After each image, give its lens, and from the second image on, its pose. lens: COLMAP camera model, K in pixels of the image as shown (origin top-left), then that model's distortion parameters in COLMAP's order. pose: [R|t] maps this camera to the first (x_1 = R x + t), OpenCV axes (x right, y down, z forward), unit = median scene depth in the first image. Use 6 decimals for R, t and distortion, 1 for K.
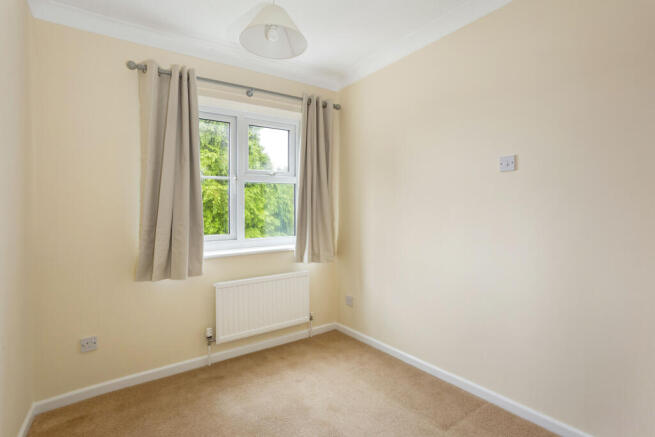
lens RADIAL K [[333.1, 0, 348.3], [0, 333.1, 215.6], [0, 0, 1]] dist [-0.022346, 0.000572]
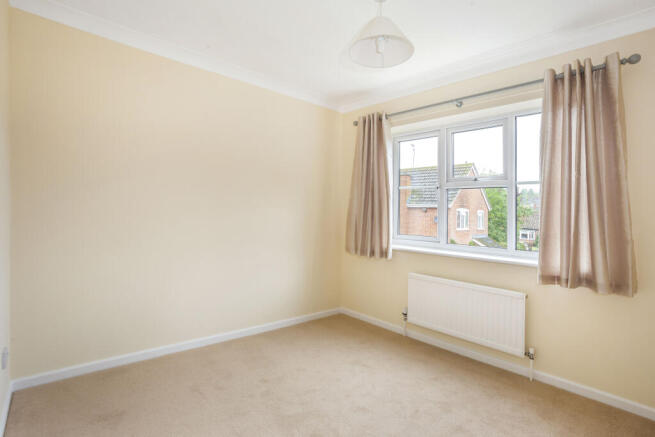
lens RADIAL K [[333.1, 0, 348.3], [0, 333.1, 215.6], [0, 0, 1]] dist [-0.022346, 0.000572]
pose [[0.124376, 0.027321, -0.991859, 0.699759], [-0.050070, 0.998520, 0.021225, -0.020928], [0.990971, 0.047023, 0.125560, 0.532077]]
